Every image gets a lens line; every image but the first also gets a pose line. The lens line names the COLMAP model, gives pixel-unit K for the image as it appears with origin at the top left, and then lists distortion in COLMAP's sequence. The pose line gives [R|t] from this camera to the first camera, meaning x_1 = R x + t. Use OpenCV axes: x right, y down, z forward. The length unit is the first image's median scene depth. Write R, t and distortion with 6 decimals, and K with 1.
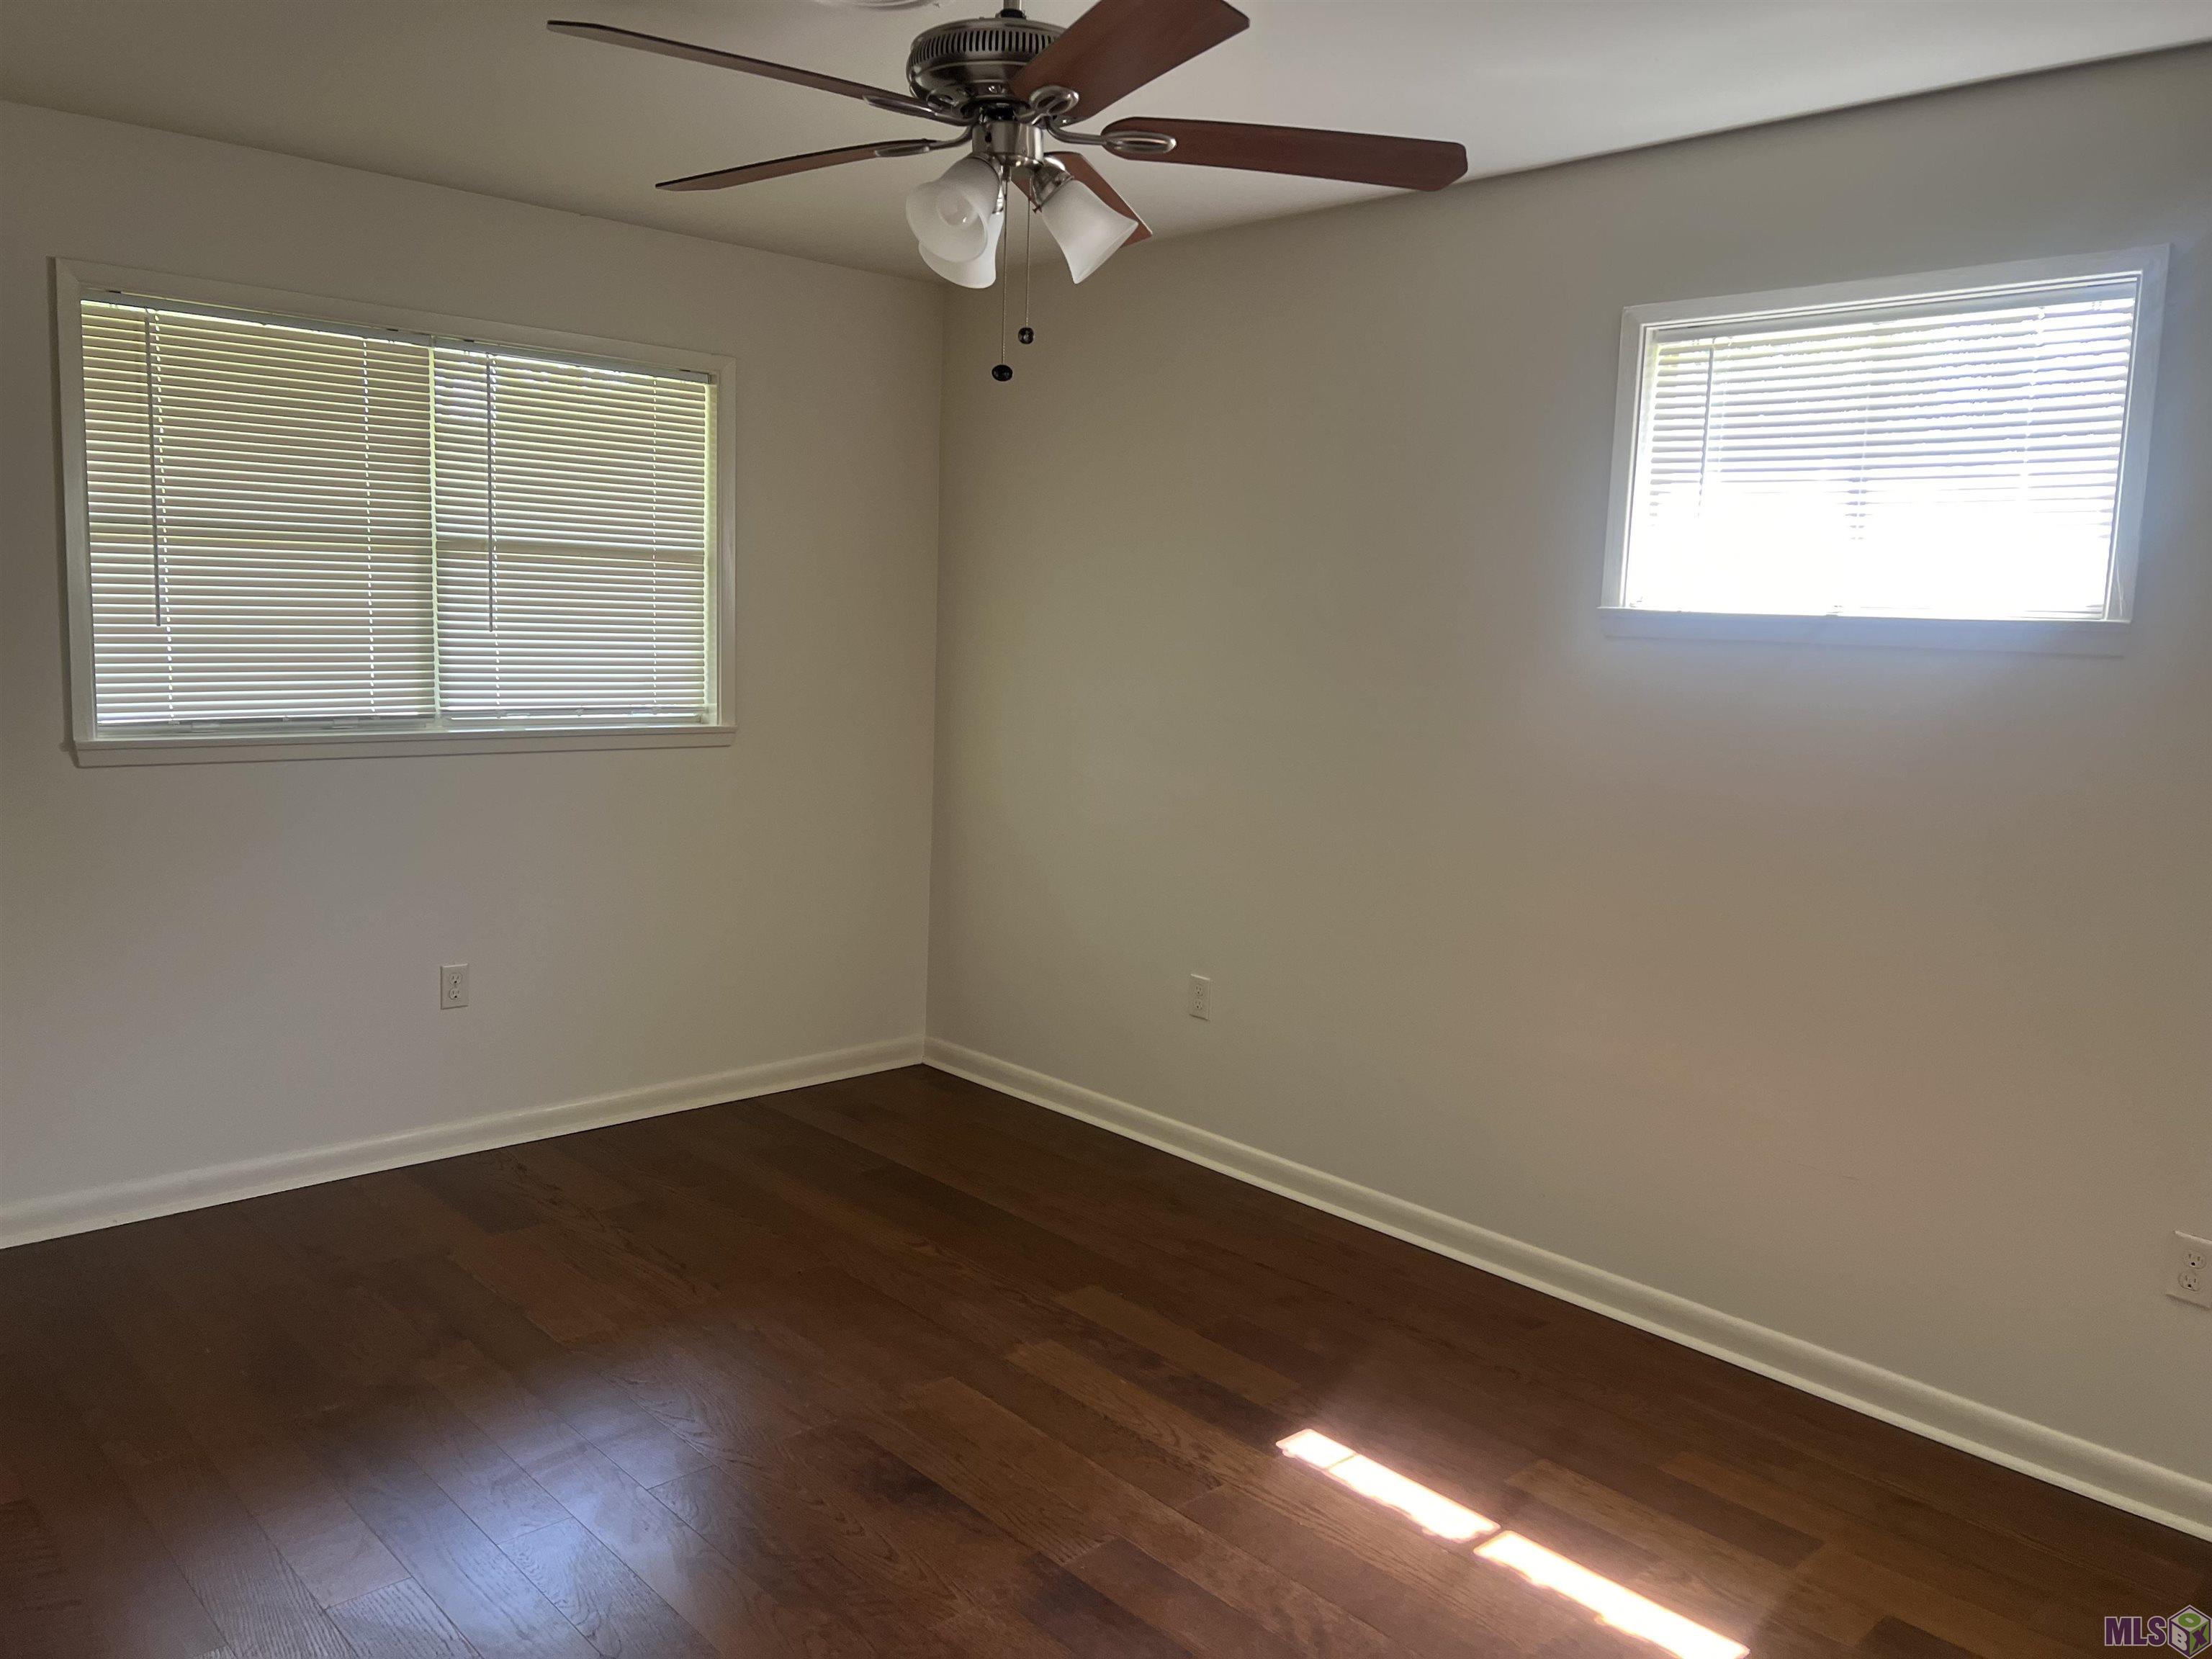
lens RADIAL K [[1653.7, 0, 1106.0], [0, 1653.7, 829.5], [0, 0, 1]] dist [0.093180, -0.160179]
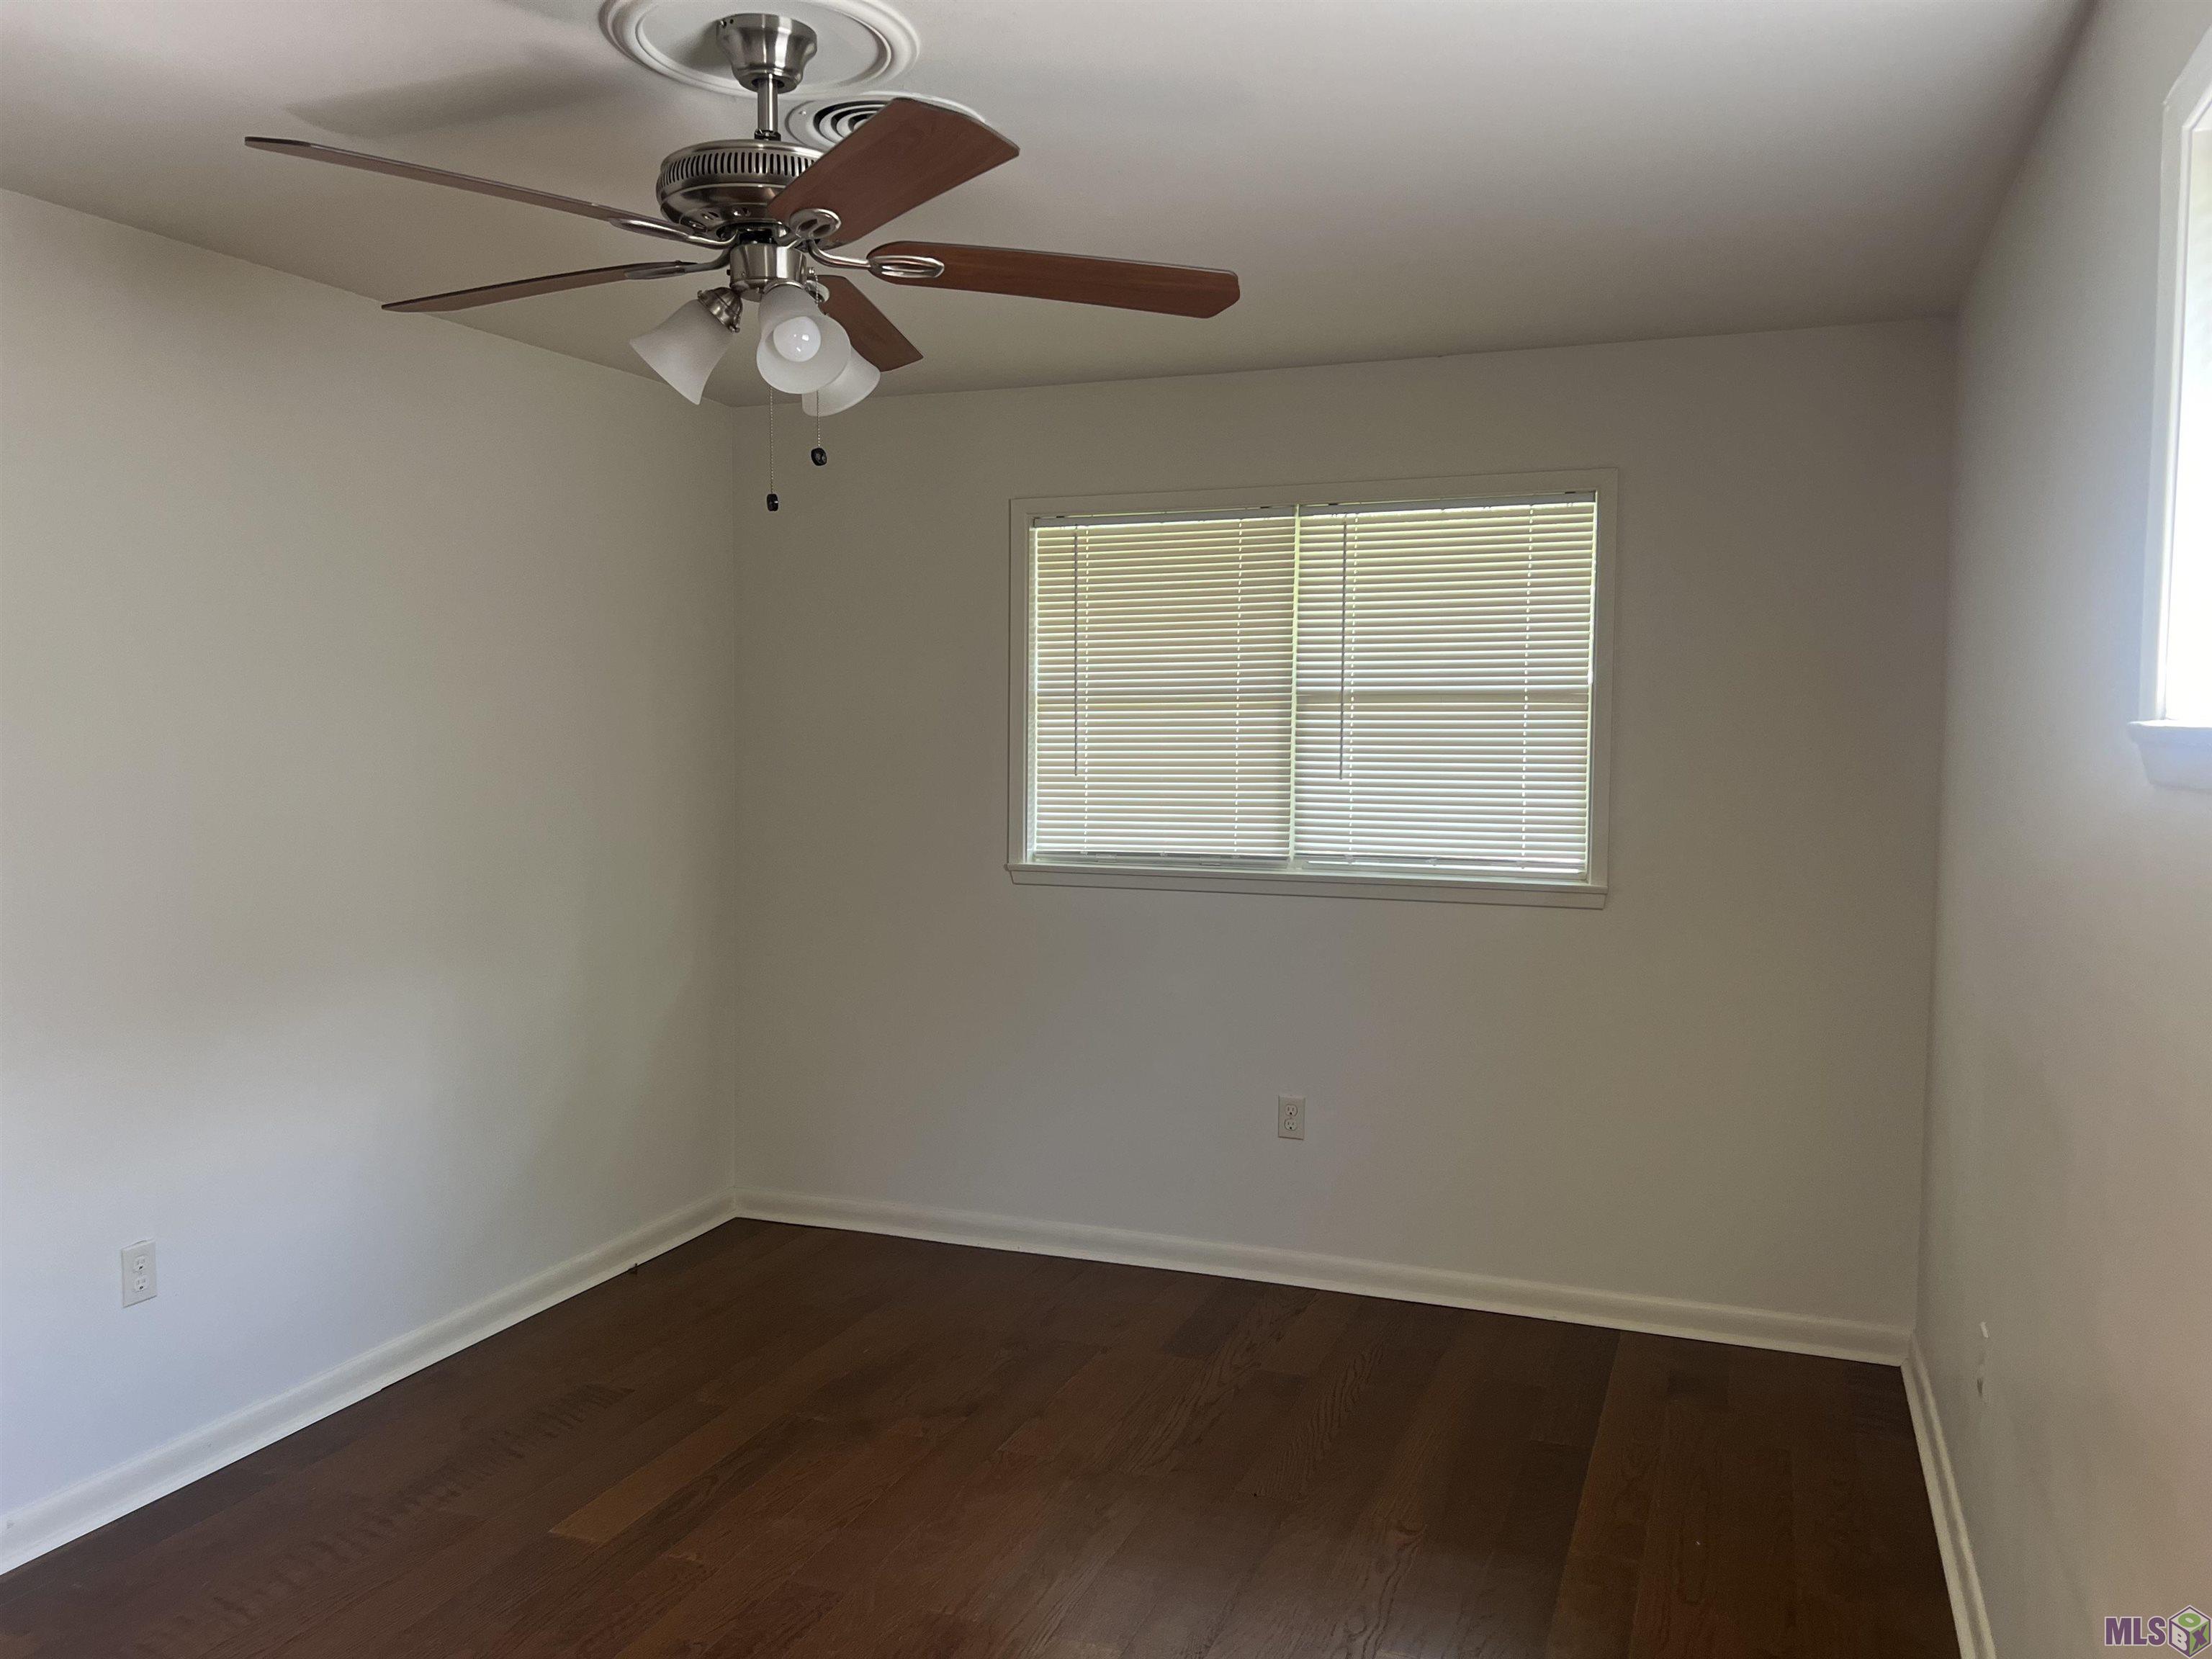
lens RADIAL K [[1696.3, 0, 1103.7], [0, 1696.3, 811.4], [0, 0, 1]] dist [0.100308, -0.248356]
pose [[0.419635, 0.018861, -0.907497, 0.530126], [-0.105240, 0.994052, -0.028004, -0.055035], [0.901571, 0.107256, 0.419124, 0.438393]]
